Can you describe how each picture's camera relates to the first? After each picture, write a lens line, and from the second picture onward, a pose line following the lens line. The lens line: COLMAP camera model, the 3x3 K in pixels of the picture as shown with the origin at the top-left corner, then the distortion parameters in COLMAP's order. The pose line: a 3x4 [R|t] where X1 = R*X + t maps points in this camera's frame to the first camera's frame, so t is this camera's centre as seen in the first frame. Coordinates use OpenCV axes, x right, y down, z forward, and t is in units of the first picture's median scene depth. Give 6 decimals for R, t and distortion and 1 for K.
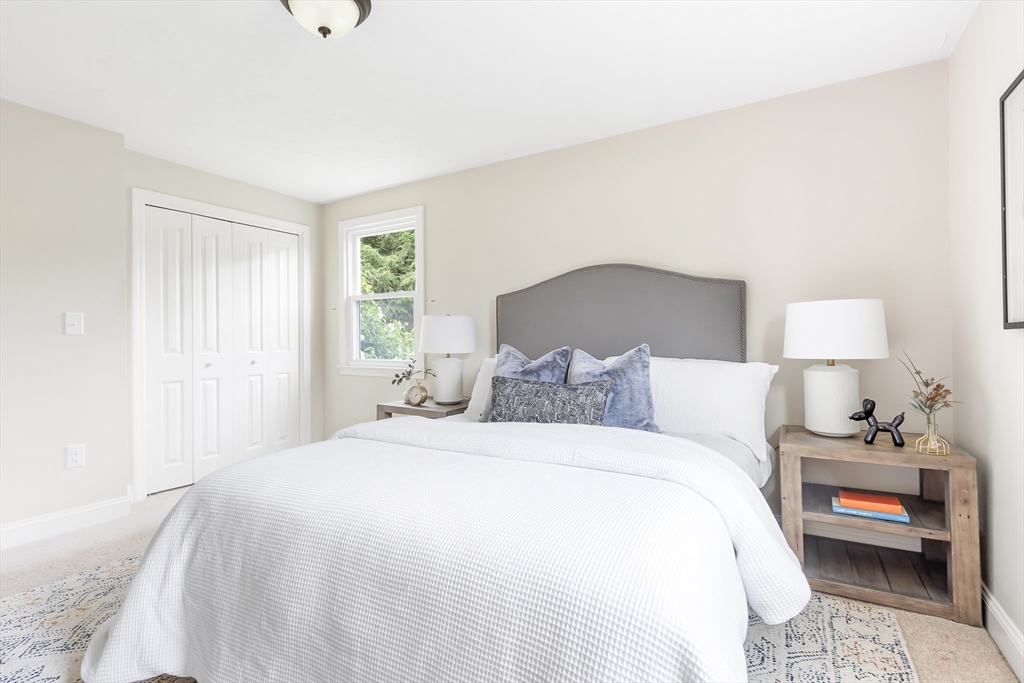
lens RADIAL K [[487.0, 0, 507.6], [0, 487.0, 341.0], [0, 0, 1]] dist [-0.004582, -0.000396]
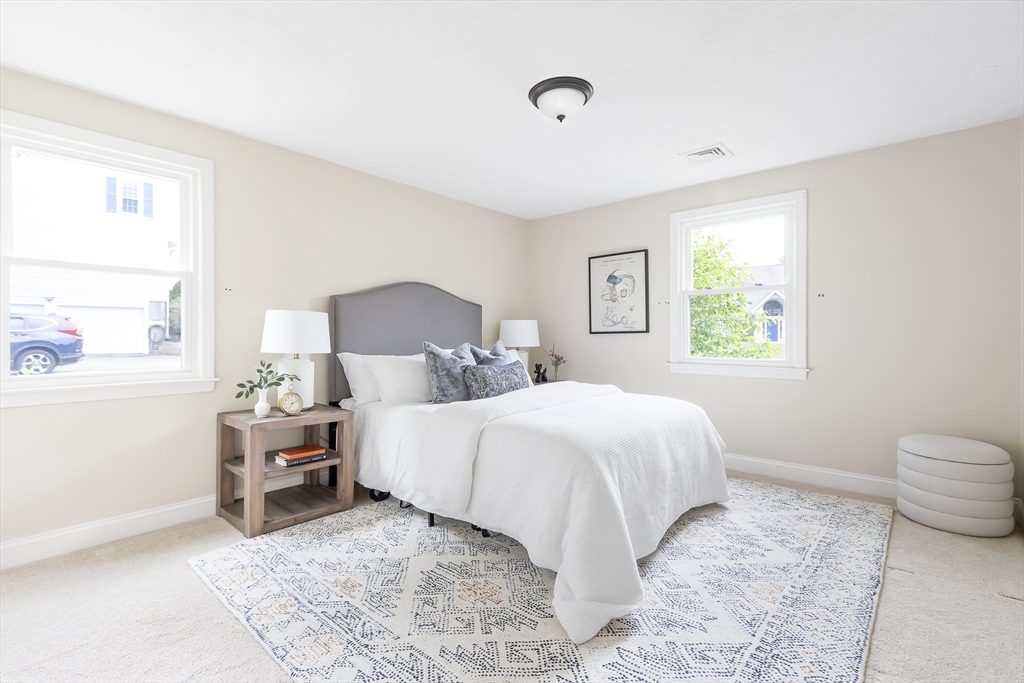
lens RADIAL K [[466.9, 0, 508.2], [0, 466.9, 338.0], [0, 0, 1]] dist [0.001497, -0.002372]
pose [[0.166129, -0.000280, 0.986104, -1.352276], [0.005667, 0.999984, -0.000671, -0.001184], [-0.986088, 0.005700, 0.166128, 0.717807]]
